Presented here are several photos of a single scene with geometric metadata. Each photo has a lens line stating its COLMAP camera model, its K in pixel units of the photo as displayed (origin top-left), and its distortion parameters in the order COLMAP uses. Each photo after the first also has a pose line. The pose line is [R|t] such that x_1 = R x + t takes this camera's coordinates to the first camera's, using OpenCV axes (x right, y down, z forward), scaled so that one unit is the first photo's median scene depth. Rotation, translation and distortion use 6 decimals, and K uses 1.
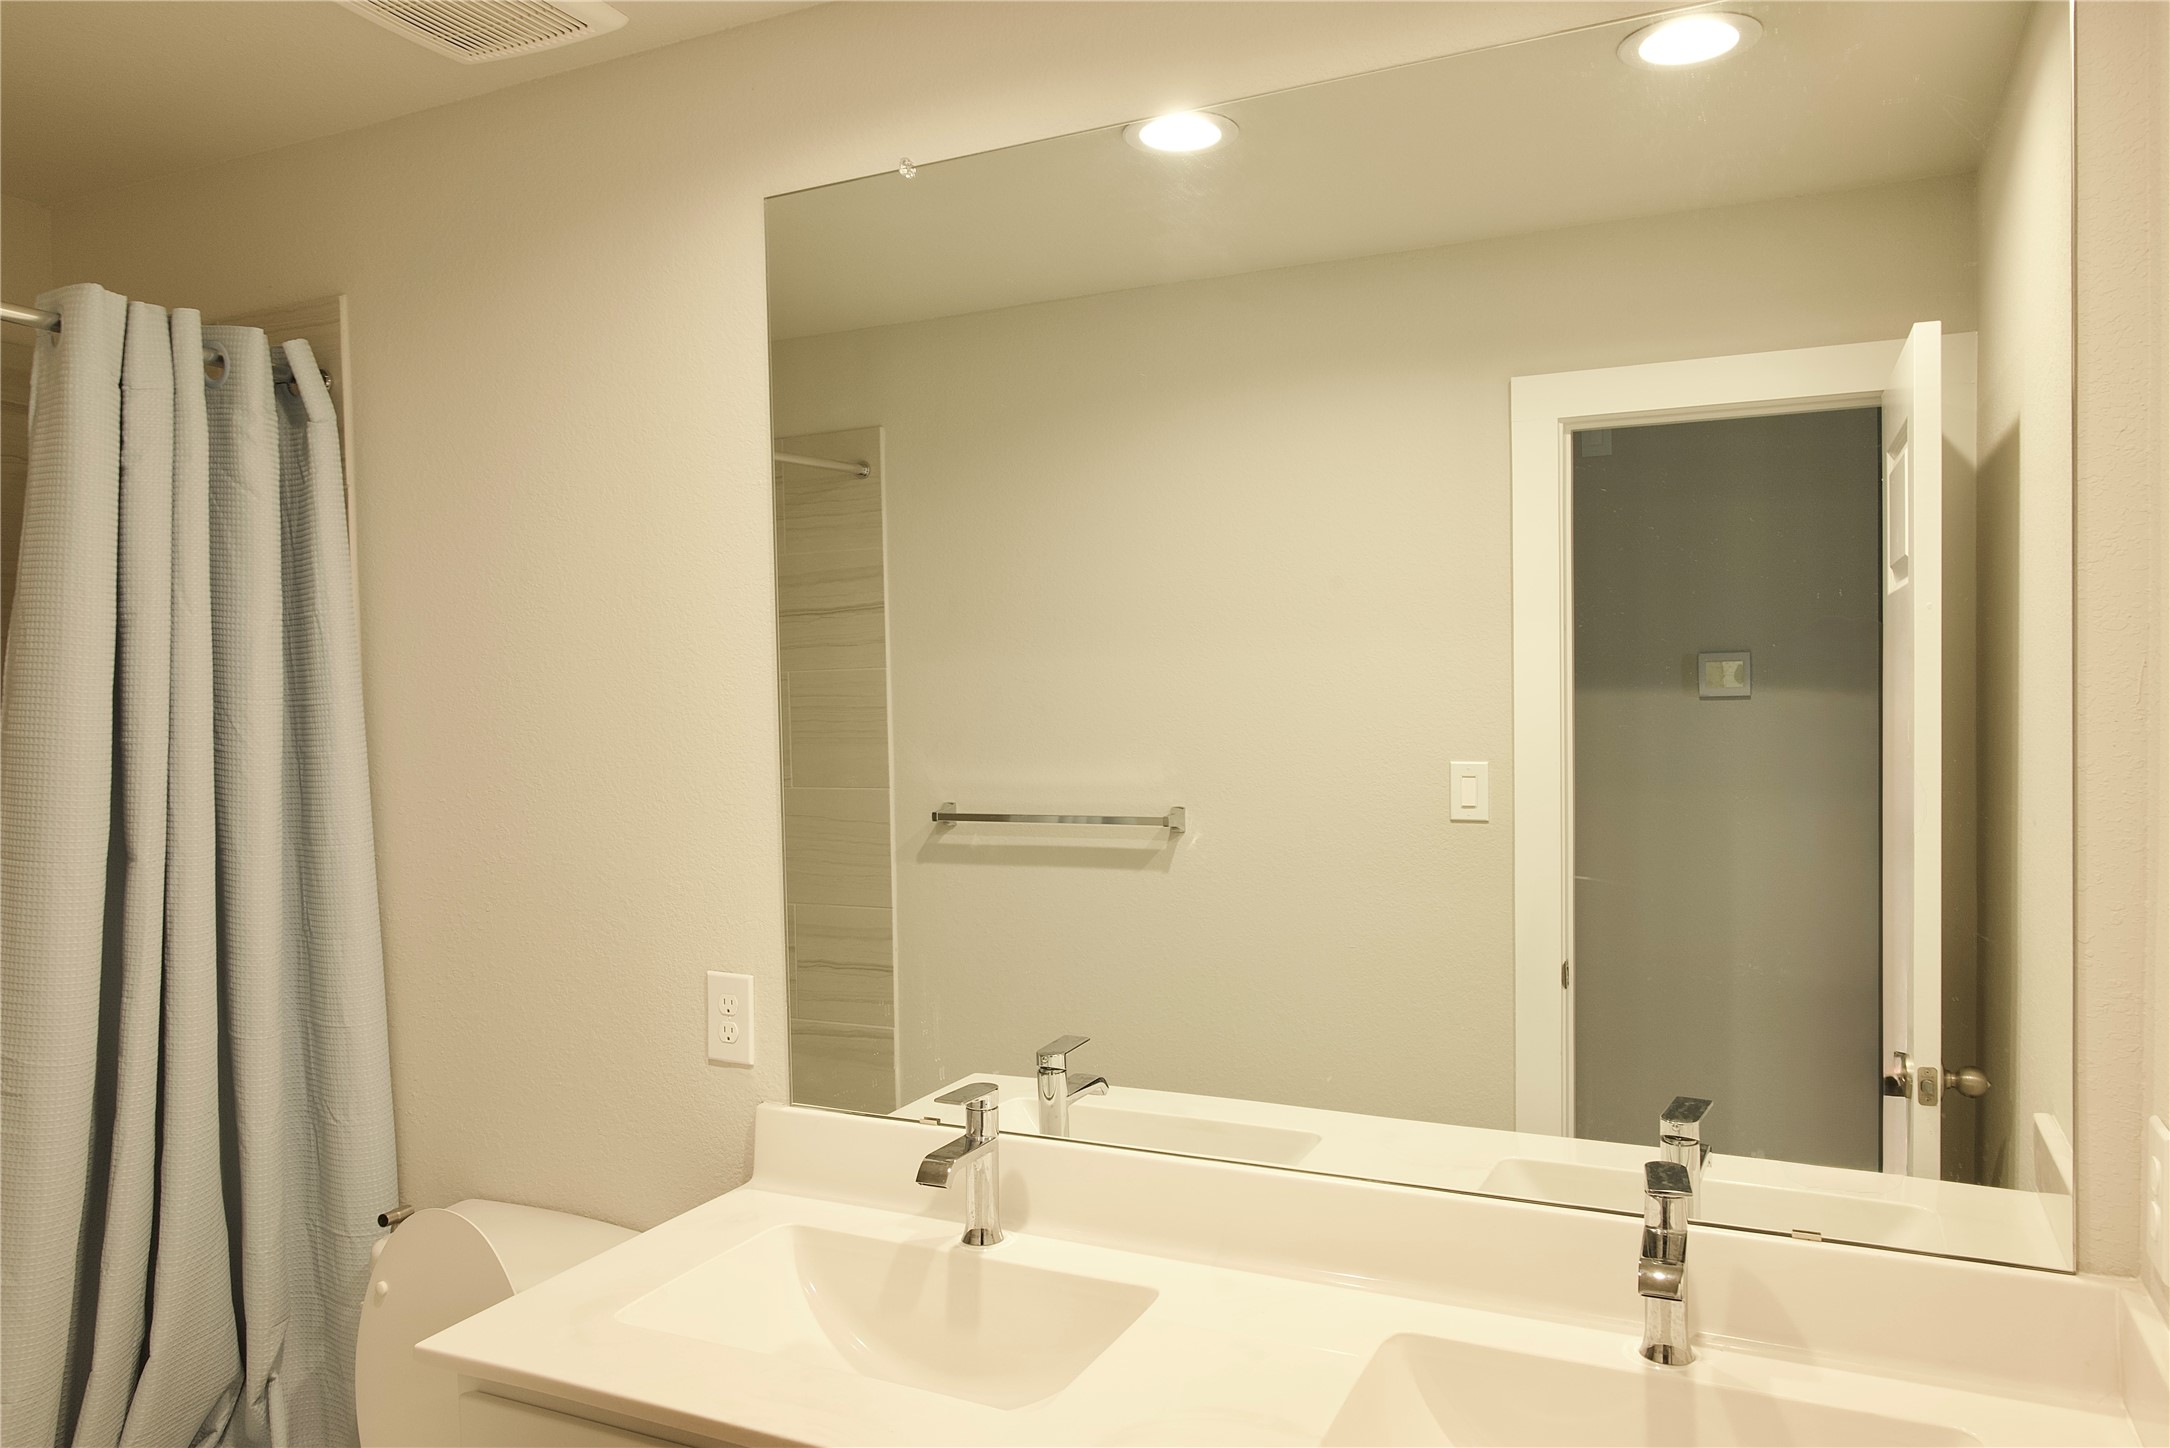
lens RADIAL K [[1463.0, 0, 1079.8], [0, 1463.0, 724.6], [0, 0, 1]] dist [0.001401, 0.000350]
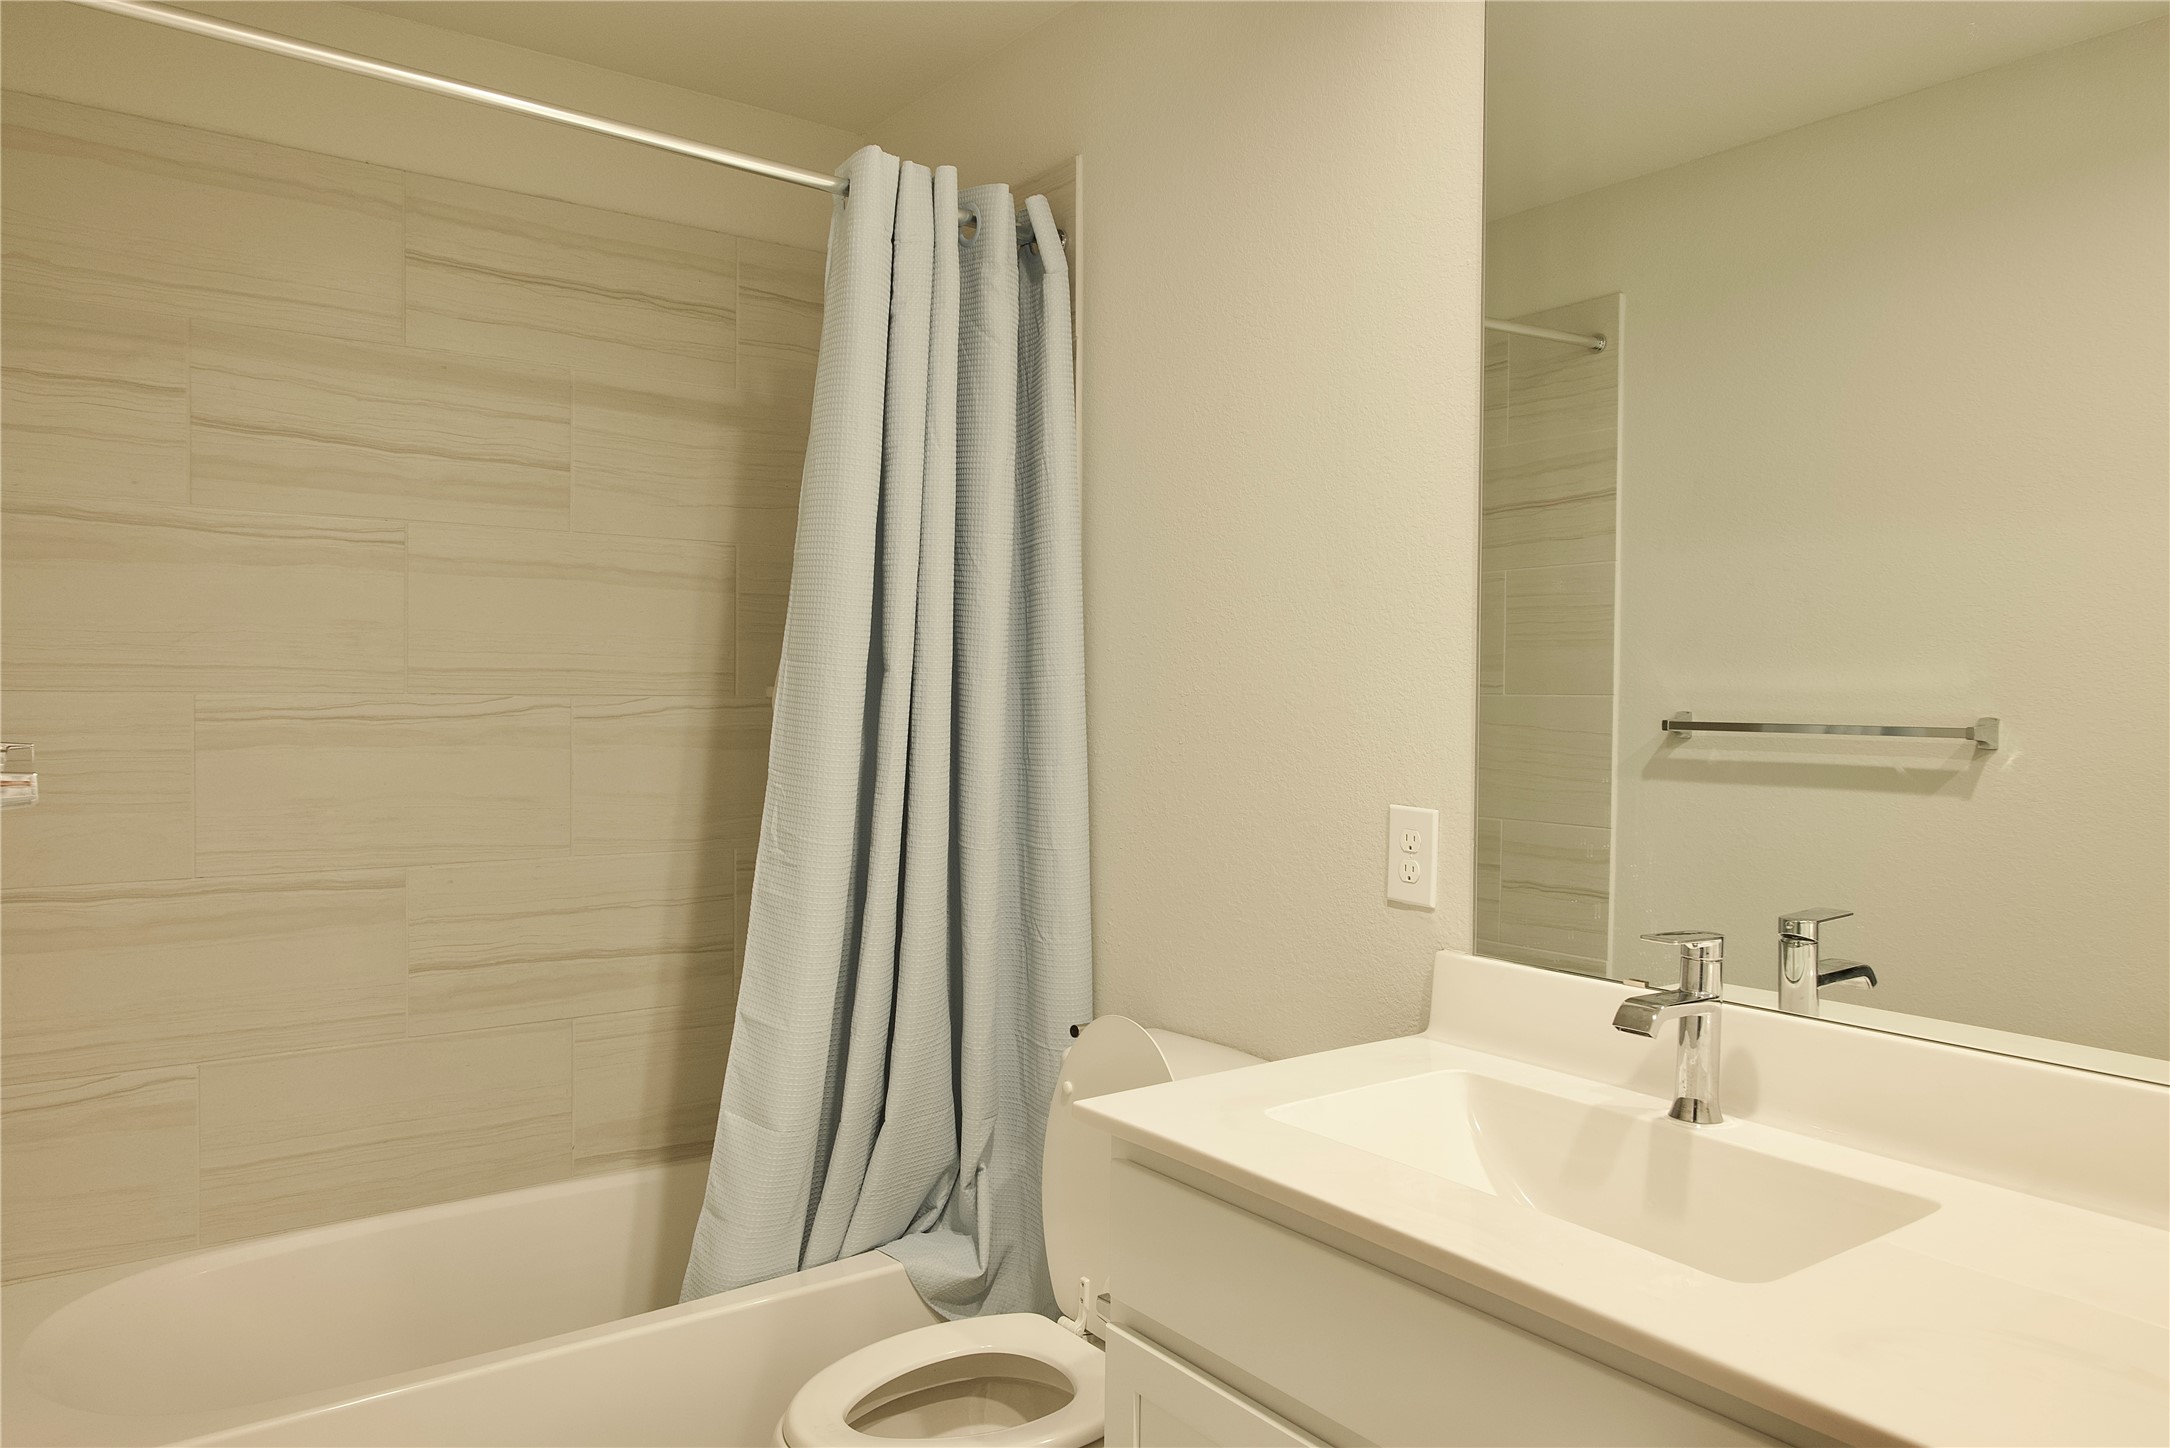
lens RADIAL K [[1463.0, 0, 1079.8], [0, 1463.0, 724.6], [0, 0, 1]] dist [0.001401, 0.000350]
pose [[0.883125, 0.040662, -0.467373, 0.003075], [-0.039131, 0.999150, 0.012987, 0.103877], [0.467504, 0.006820, 0.883965, 0.079890]]
